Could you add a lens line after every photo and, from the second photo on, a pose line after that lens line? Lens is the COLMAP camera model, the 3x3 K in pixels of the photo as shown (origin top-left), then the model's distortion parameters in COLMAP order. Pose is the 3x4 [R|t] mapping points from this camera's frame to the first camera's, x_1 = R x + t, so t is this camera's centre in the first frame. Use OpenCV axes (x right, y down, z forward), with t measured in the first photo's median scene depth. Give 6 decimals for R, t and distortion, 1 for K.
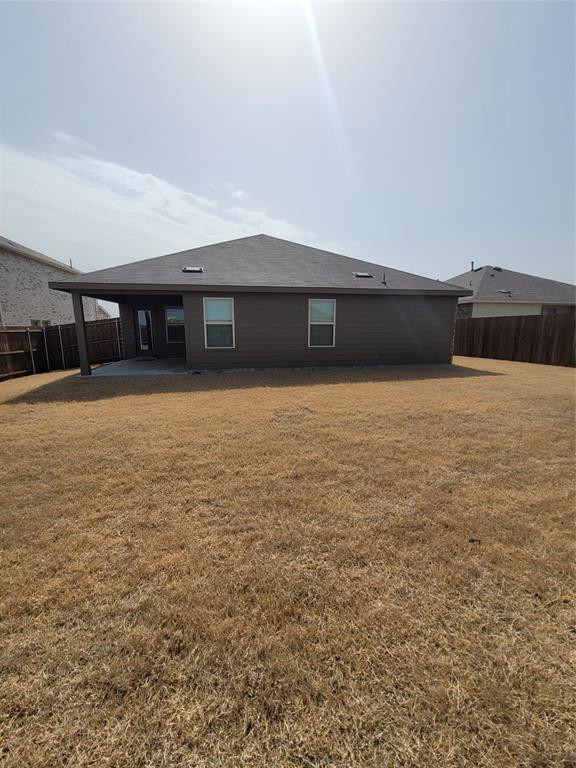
lens RADIAL K [[316.5, 0, 286.1], [0, 316.5, 386.2], [0, 0, 1]] dist [-0.004049, 0.000700]
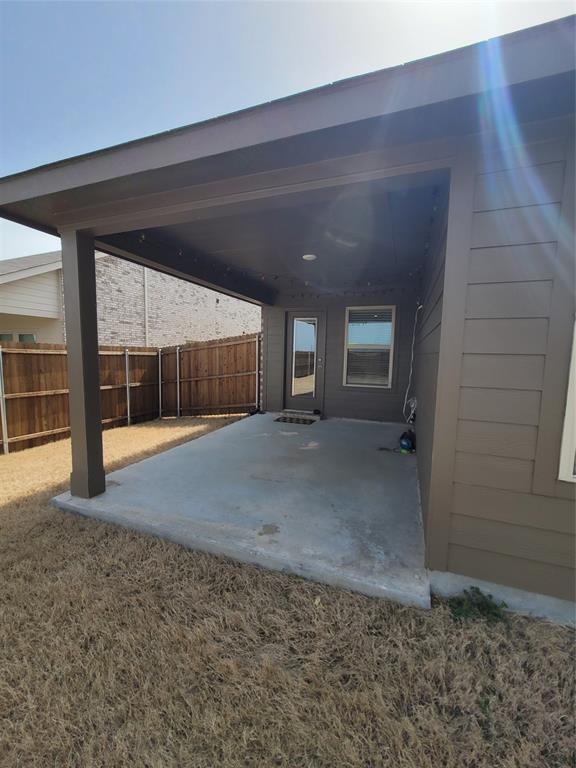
lens RADIAL K [[316.5, 0, 286.1], [0, 316.5, 386.2], [0, 0, 1]] dist [-0.004049, 0.000700]
pose [[0.847931, 0.072599, -0.525112, -0.211170], [-0.121441, 0.990837, -0.059112, -0.103120], [0.516009, 0.113893, 0.848978, 0.587228]]
